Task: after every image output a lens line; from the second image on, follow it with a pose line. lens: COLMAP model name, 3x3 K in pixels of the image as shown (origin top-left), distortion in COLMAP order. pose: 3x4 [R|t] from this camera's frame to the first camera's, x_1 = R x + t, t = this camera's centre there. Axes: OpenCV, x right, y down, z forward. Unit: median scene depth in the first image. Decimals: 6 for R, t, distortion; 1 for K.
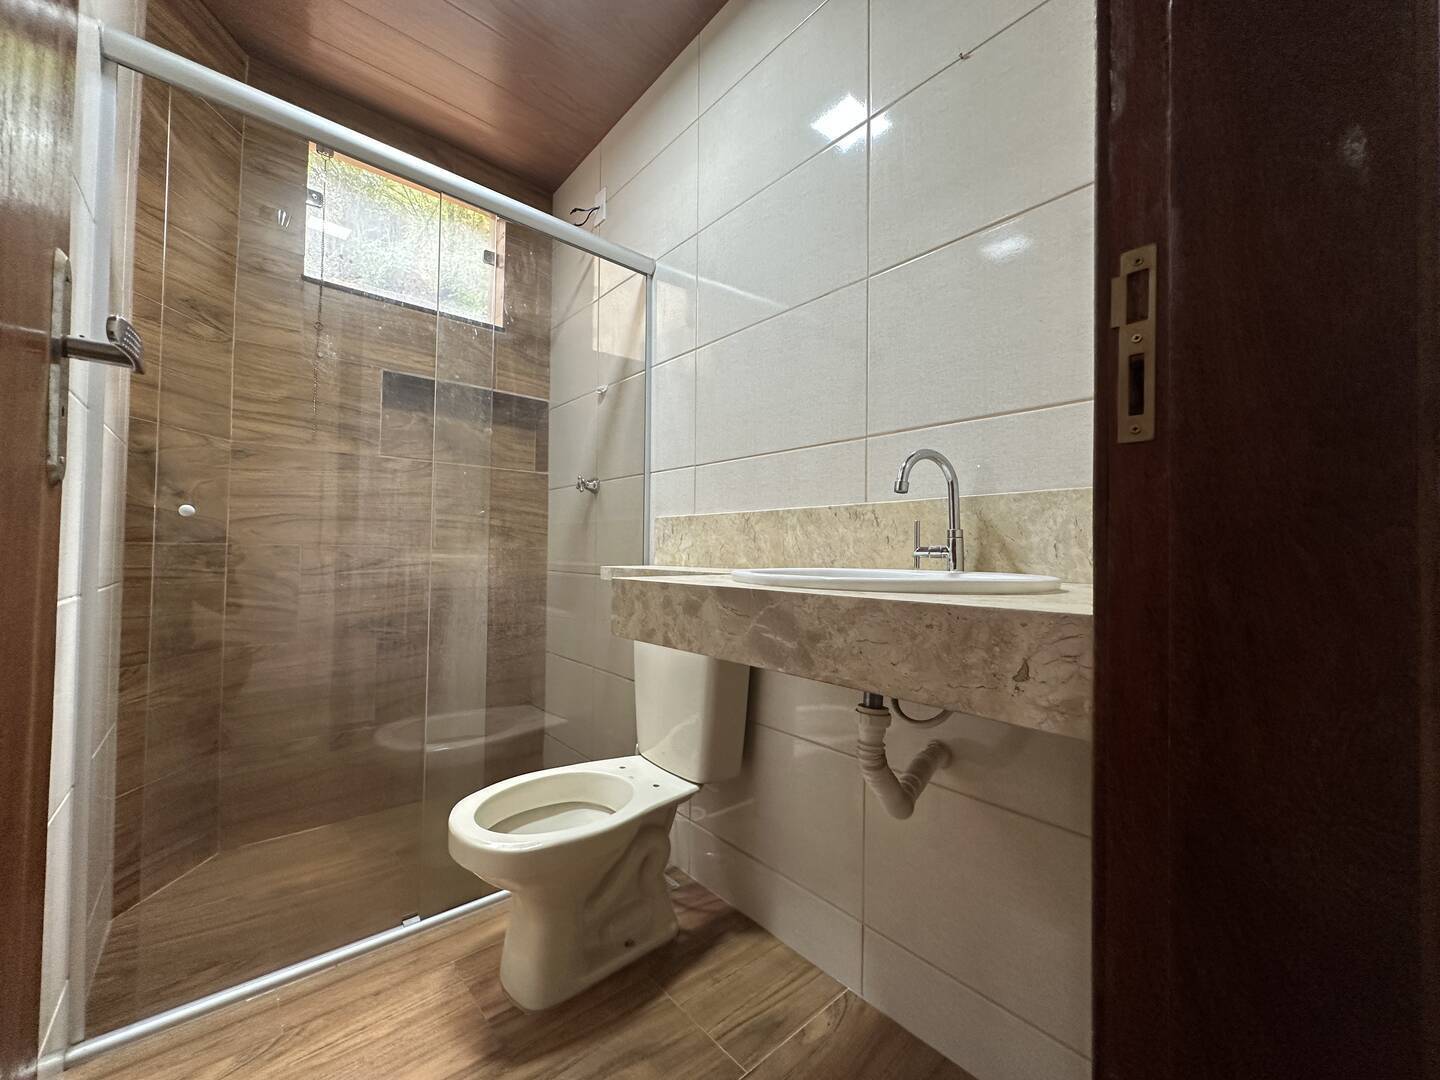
lens RADIAL K [[575.2, 0, 723.7], [0, 575.2, 540.3], [0, 0, 1]] dist [-0.001880, 0.000261]
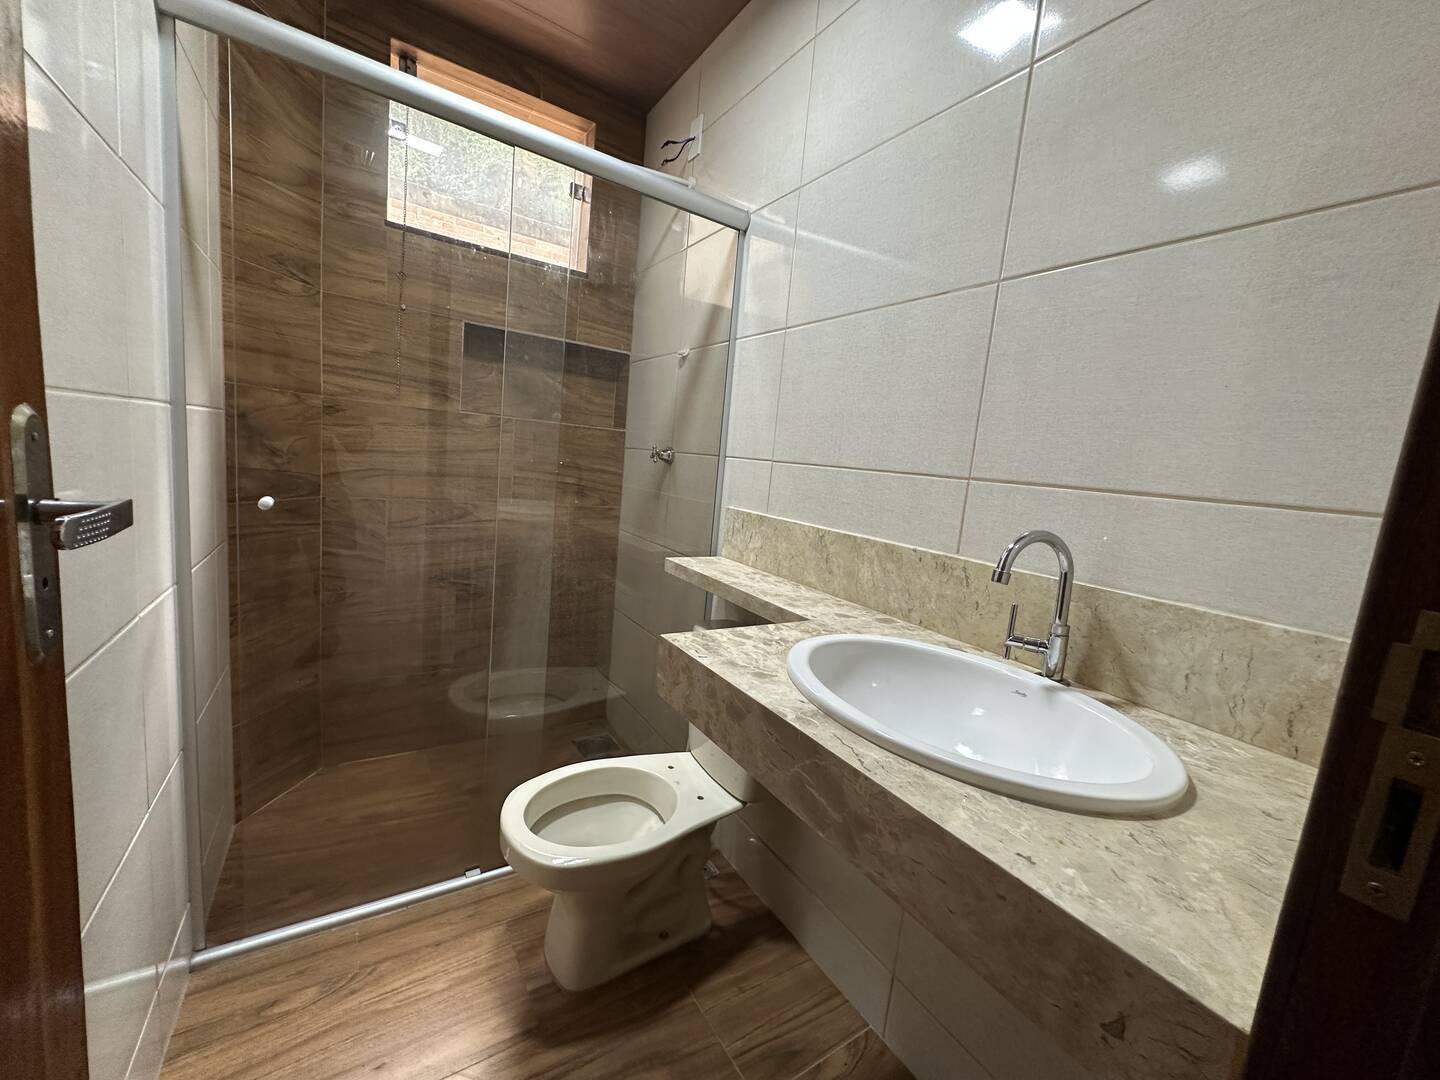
lens RADIAL K [[575.2, 0, 724.6], [0, 575.2, 540.5], [0, 0, 1]] dist [-0.001880, 0.000261]
pose [[0.985888, 0.100446, -0.133921, 0.012040], [-0.079426, 0.984876, 0.153984, -0.162154], [0.147362, -0.141174, 0.978956, 0.084053]]
